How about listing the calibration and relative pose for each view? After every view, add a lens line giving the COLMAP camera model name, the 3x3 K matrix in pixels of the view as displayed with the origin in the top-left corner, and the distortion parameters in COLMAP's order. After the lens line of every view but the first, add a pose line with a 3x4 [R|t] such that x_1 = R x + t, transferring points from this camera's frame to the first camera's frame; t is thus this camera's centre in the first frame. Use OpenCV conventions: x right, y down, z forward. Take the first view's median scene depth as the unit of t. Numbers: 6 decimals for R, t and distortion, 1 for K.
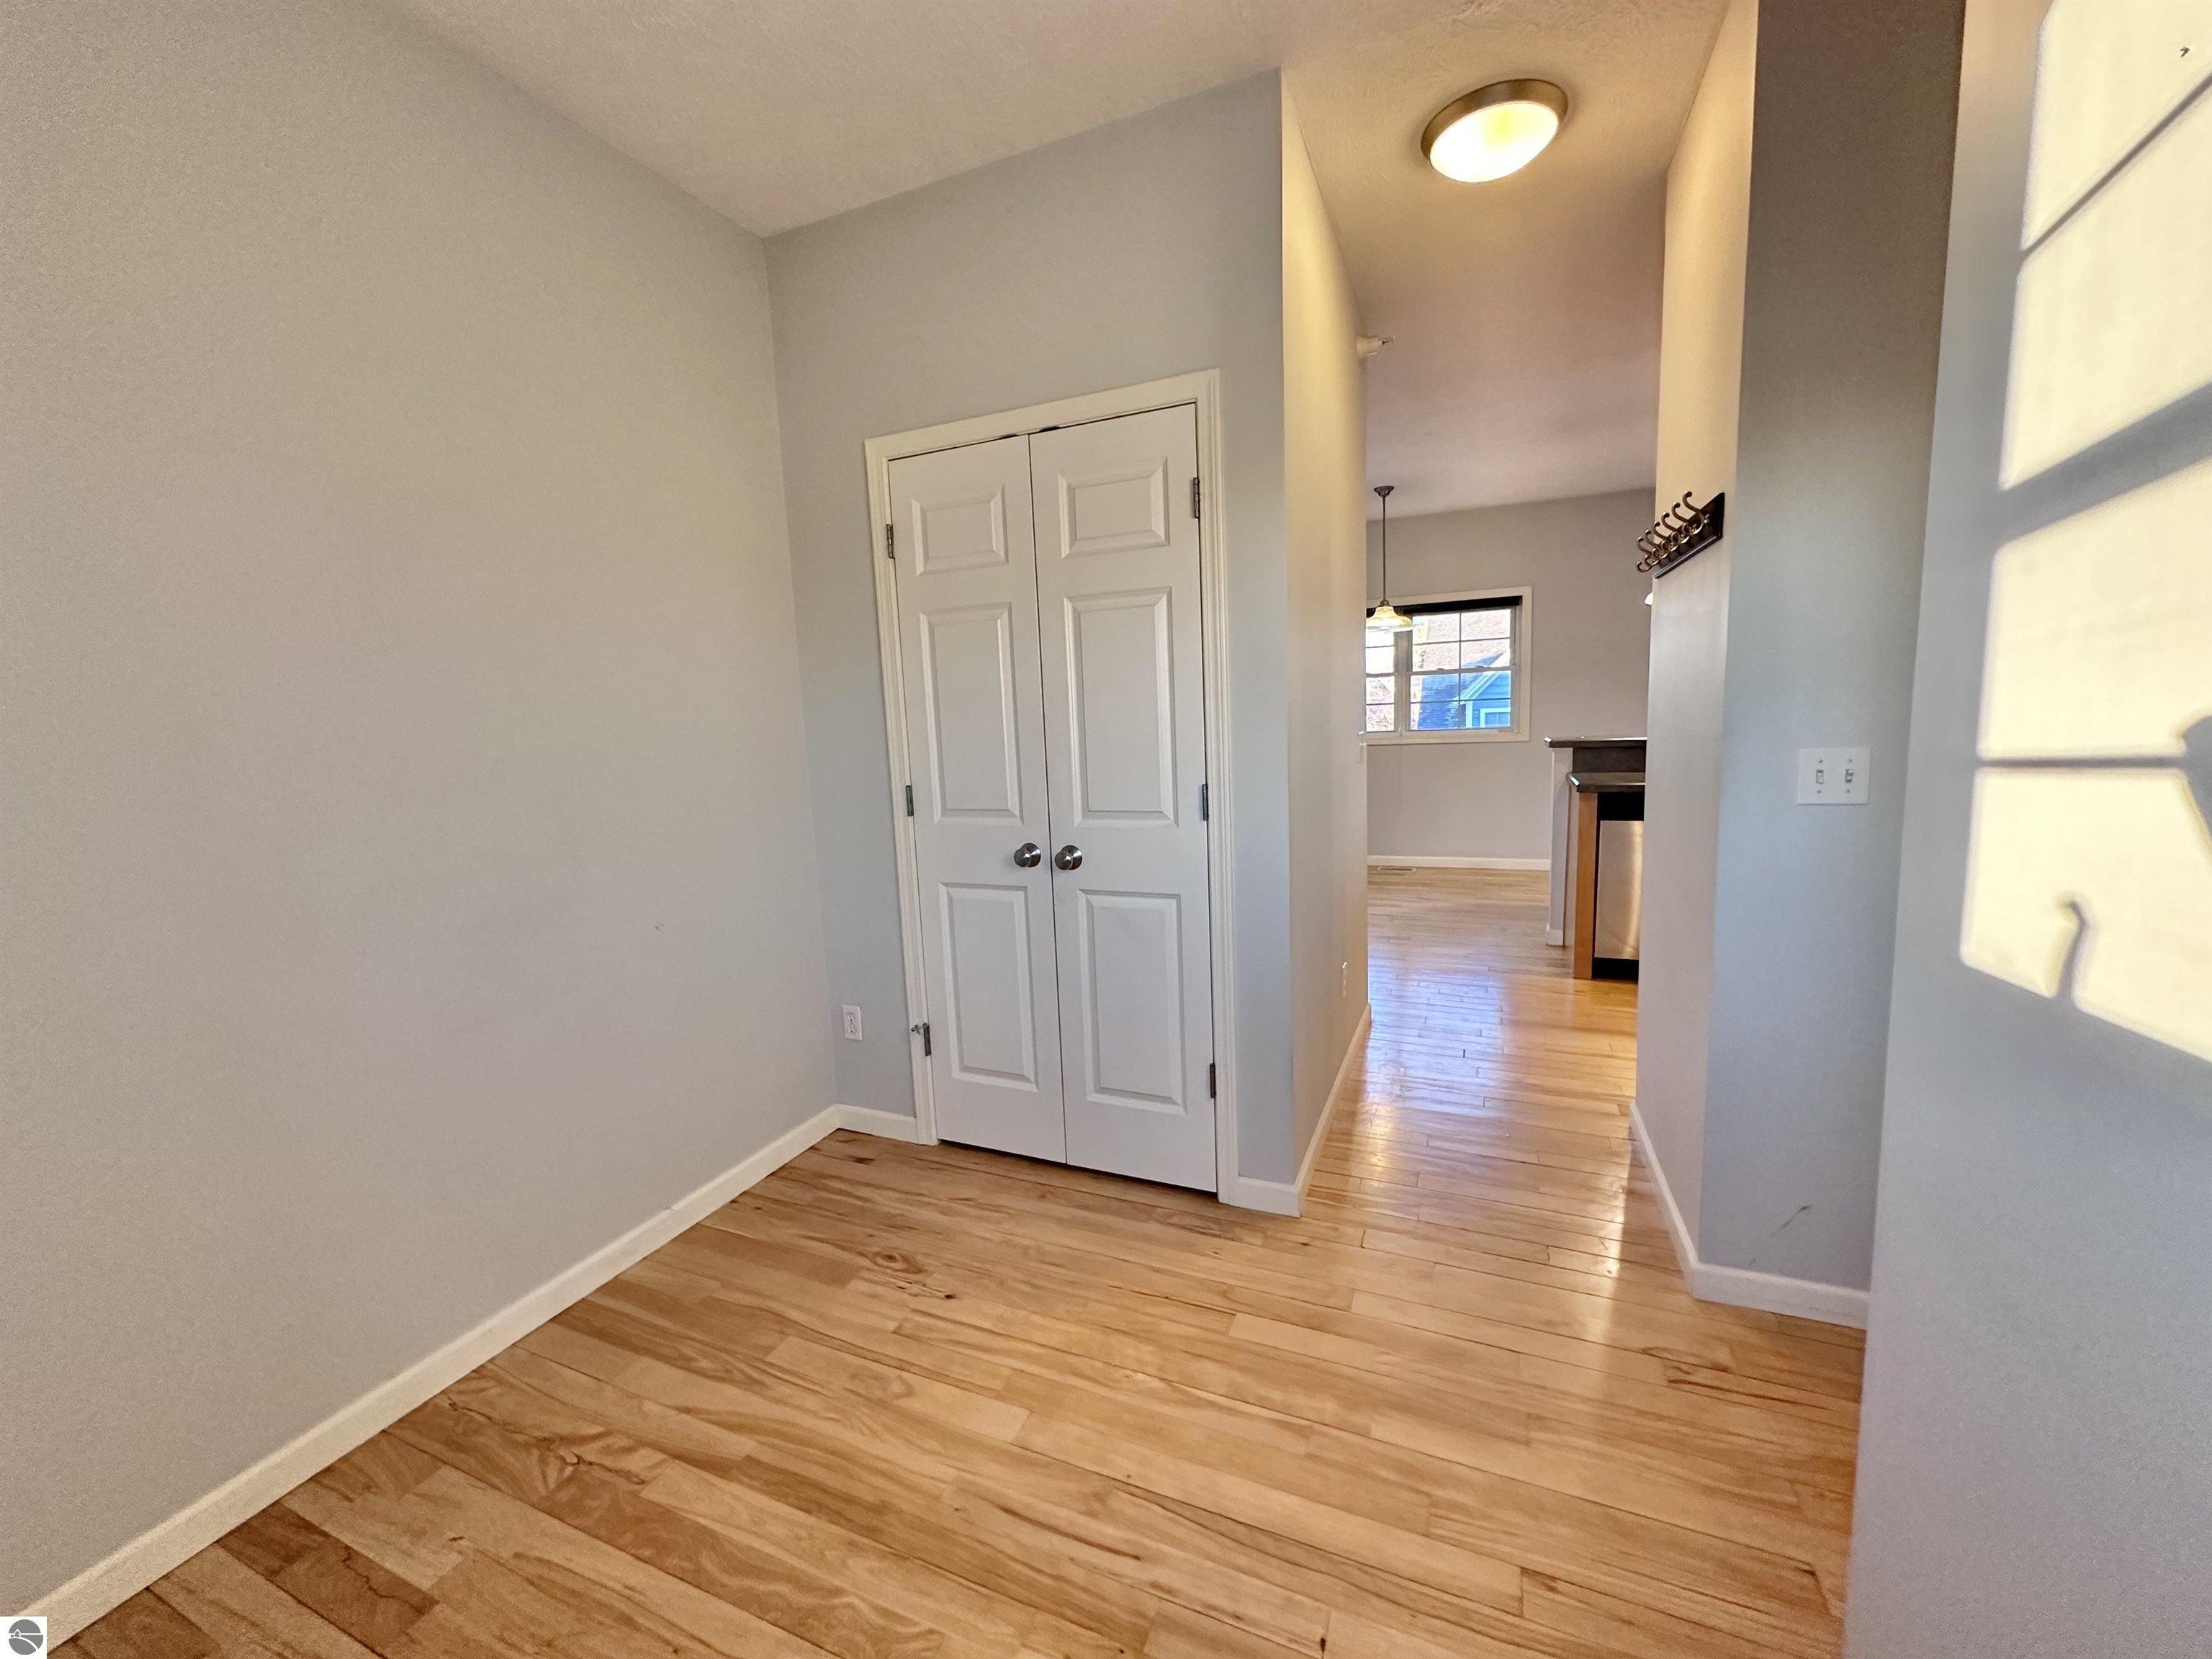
lens RADIAL K [[878.2, 0, 1106.8], [0, 878.2, 834.4], [0, 0, 1]] dist [-0.001177, 0.000173]
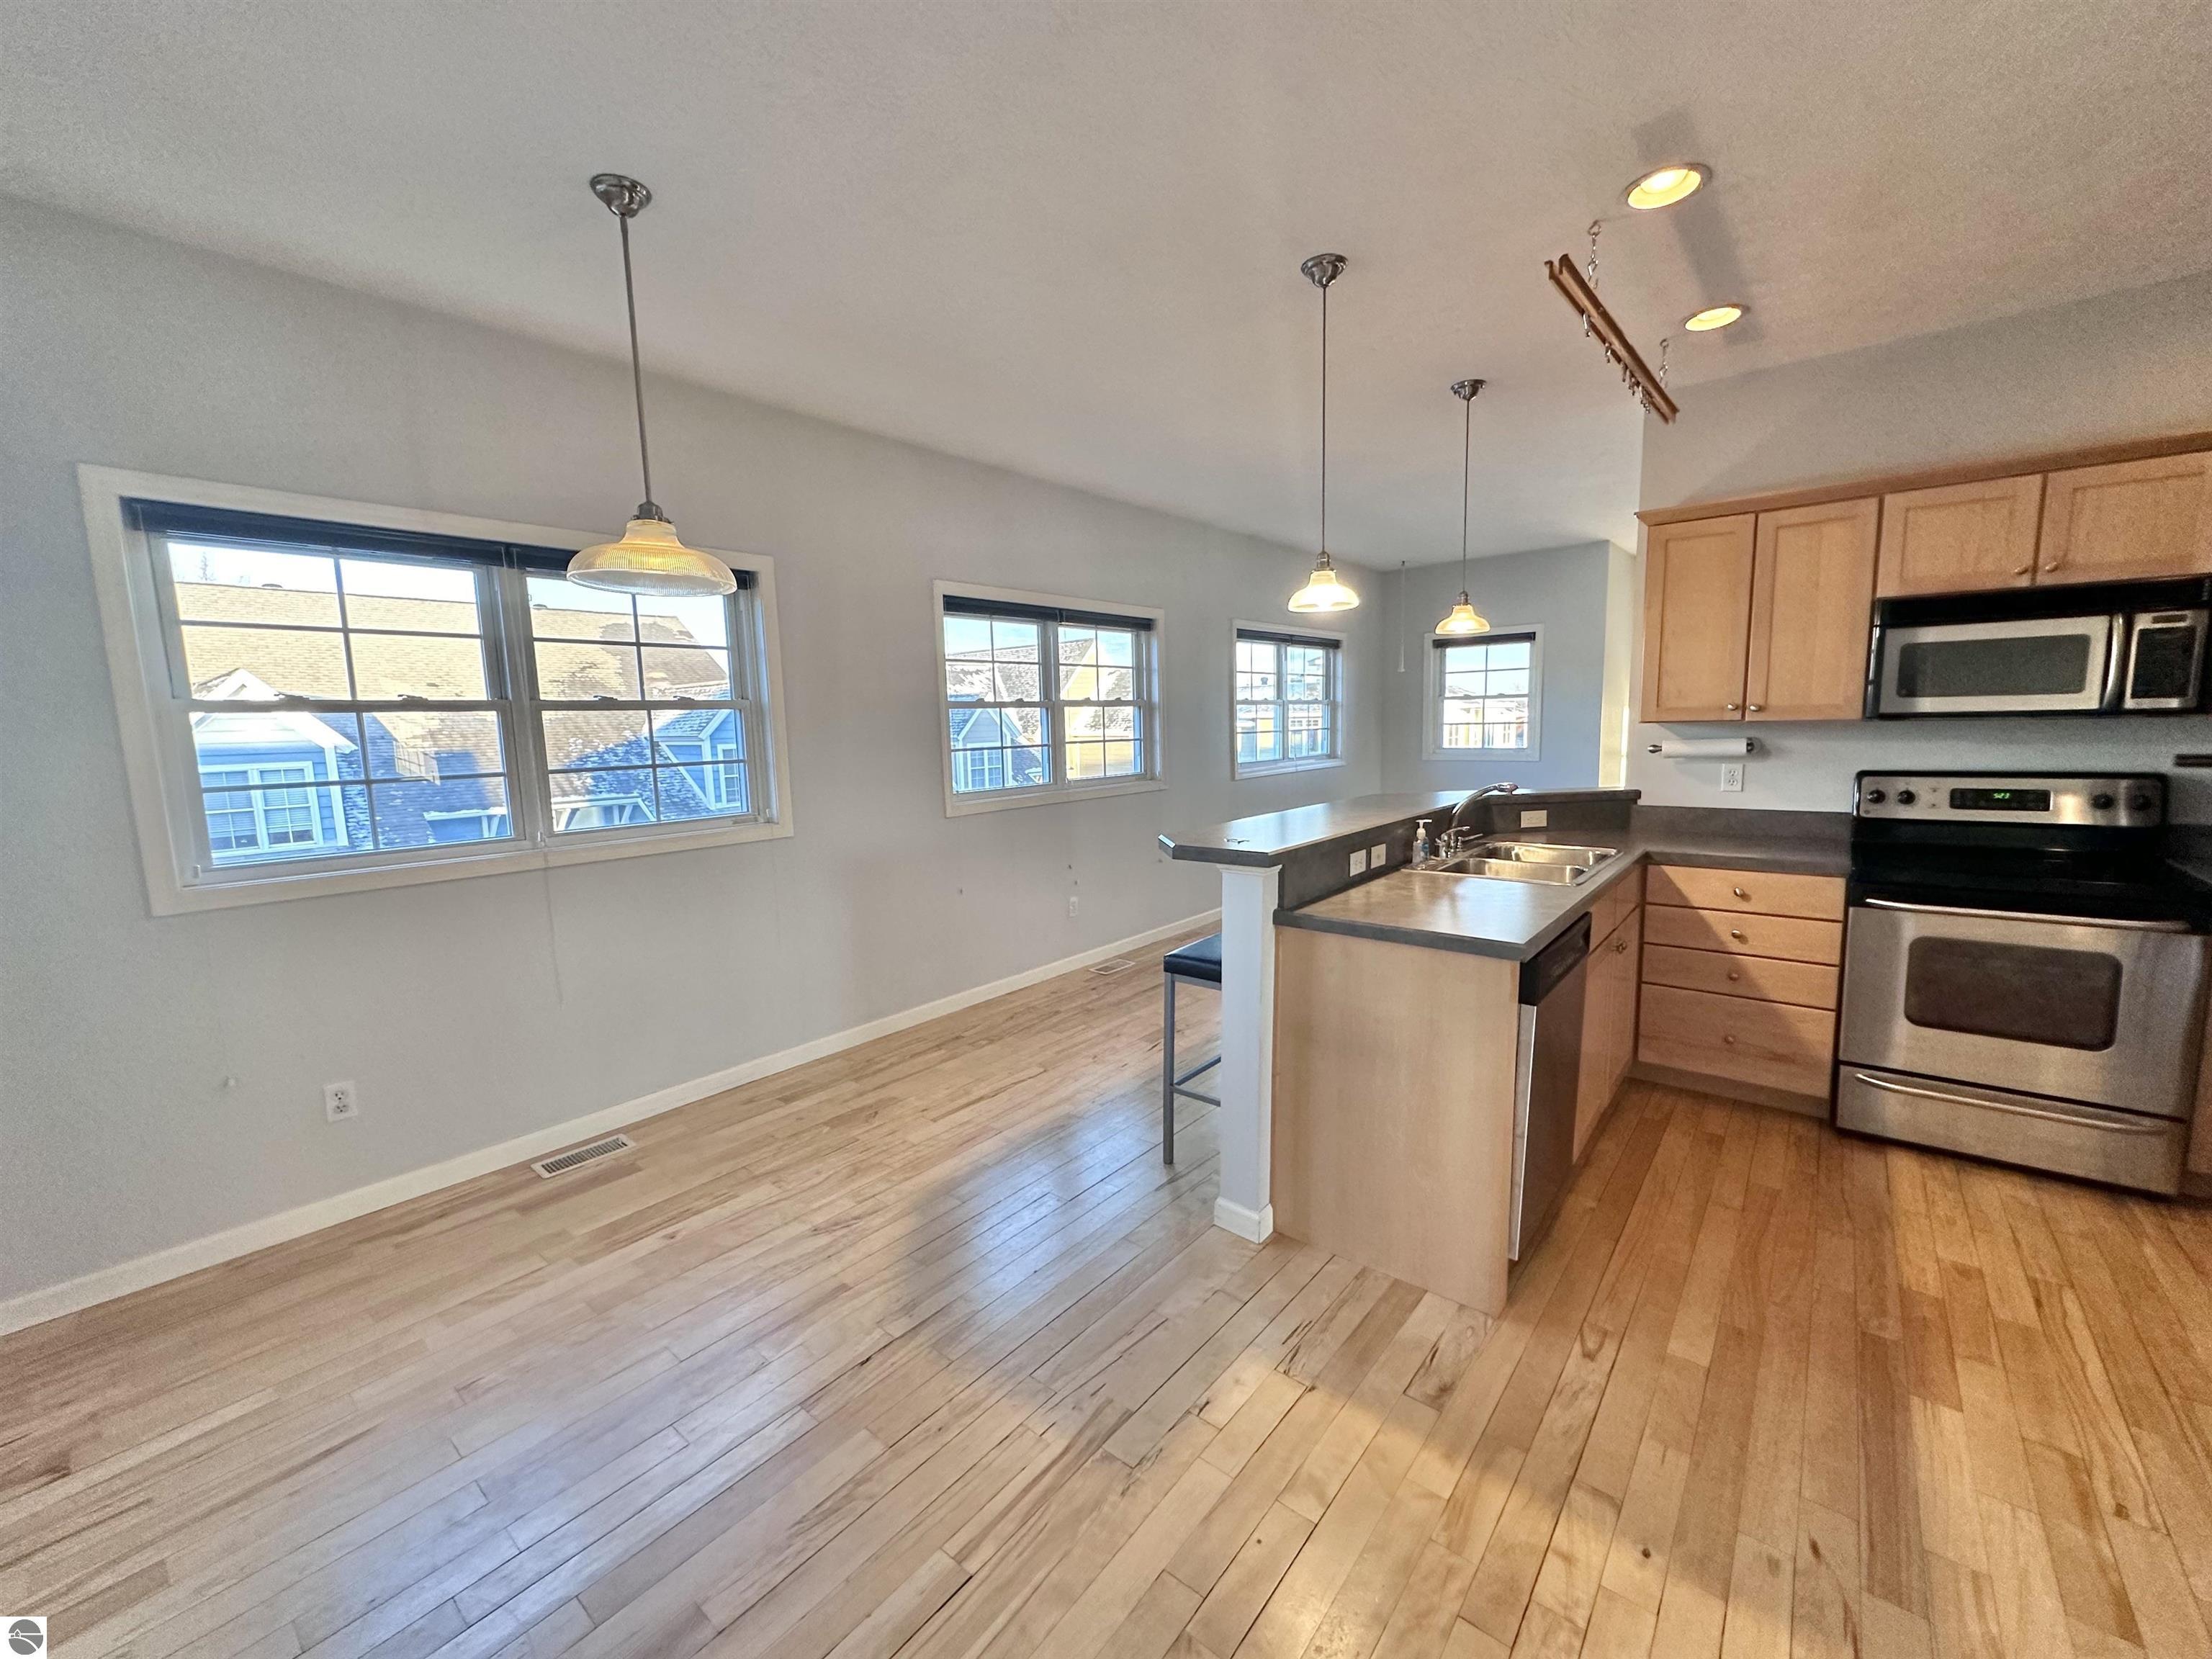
lens RADIAL K [[878.2, 0, 1104.1], [0, 878.2, 829.0], [0, 0, 1]] dist [-0.001177, 0.000173]
pose [[0.284422, -0.081739, 0.955208, 0.016403], [0.143251, 0.988797, 0.041958, -0.376727], [-0.947936, 0.124901, 0.292944, 2.294595]]
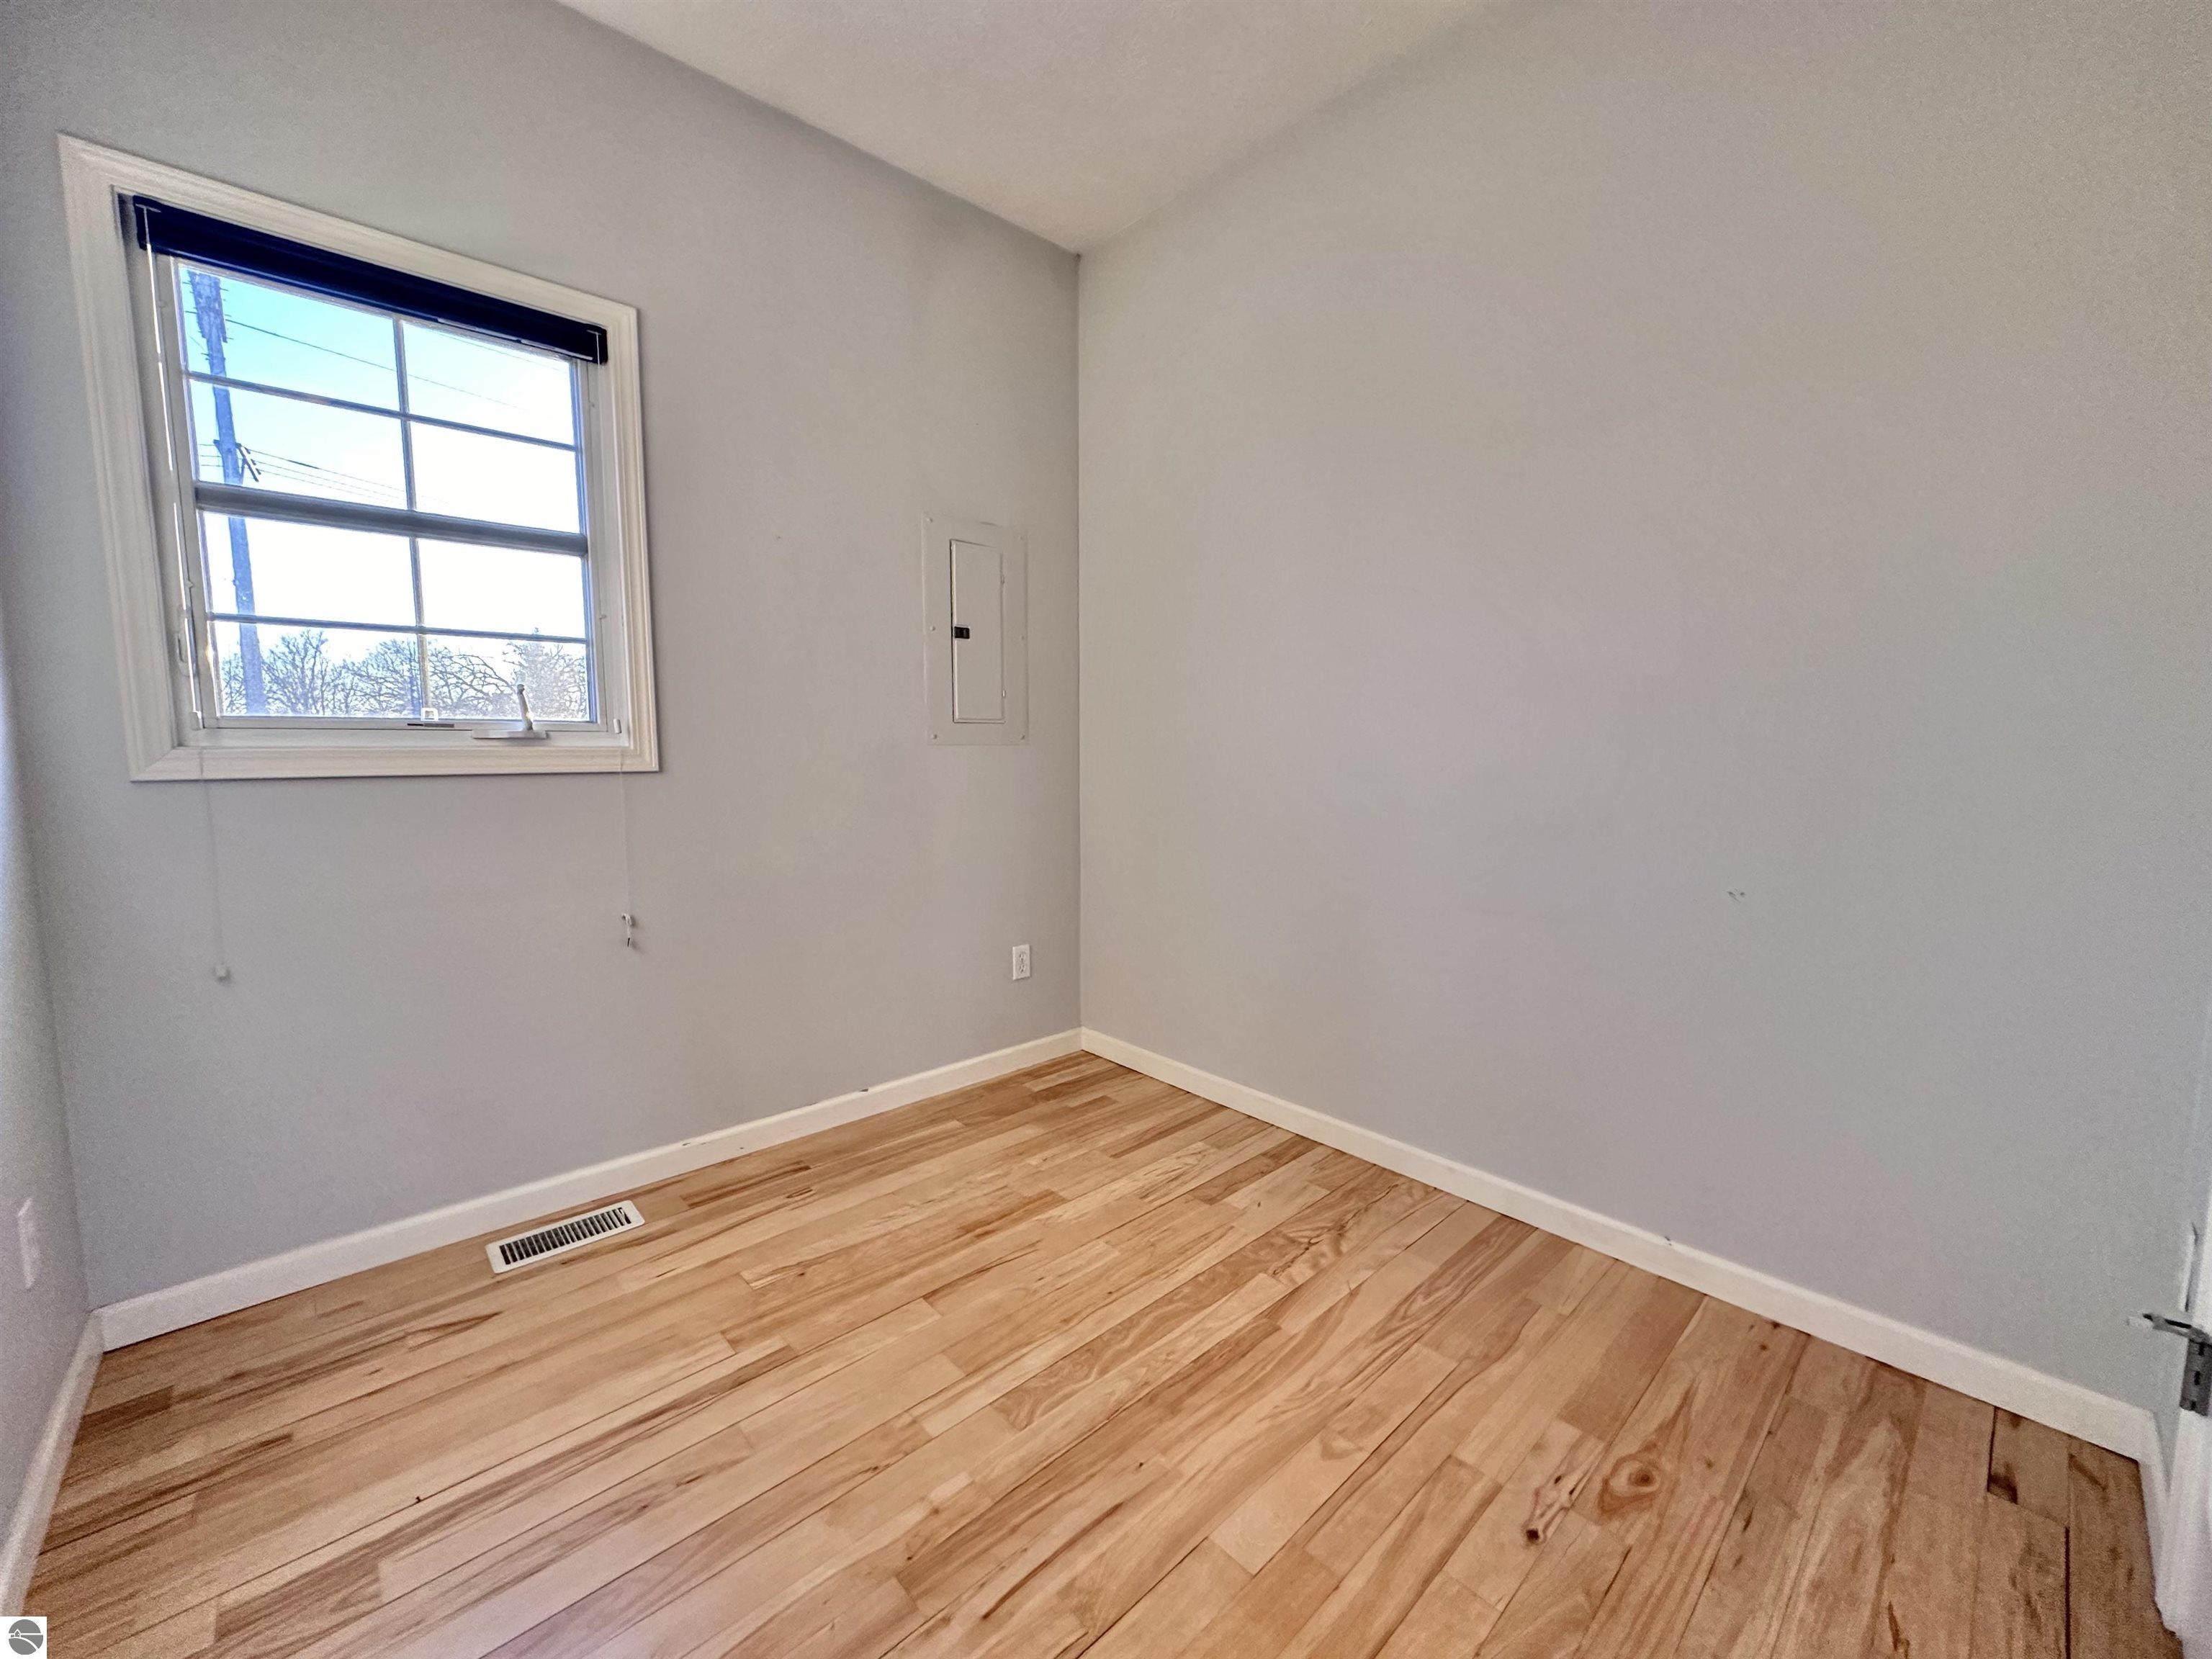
lens RADIAL K [[878.2, 0, 1100.2], [0, 878.2, 834.7], [0, 0, 1]] dist [-0.001177, 0.000173]
pose [[-0.406982, 0.140446, -0.902574, 0.465979], [-0.109588, 0.973464, 0.200892, -0.042445], [0.906838, 0.180671, -0.380792, 0.951646]]
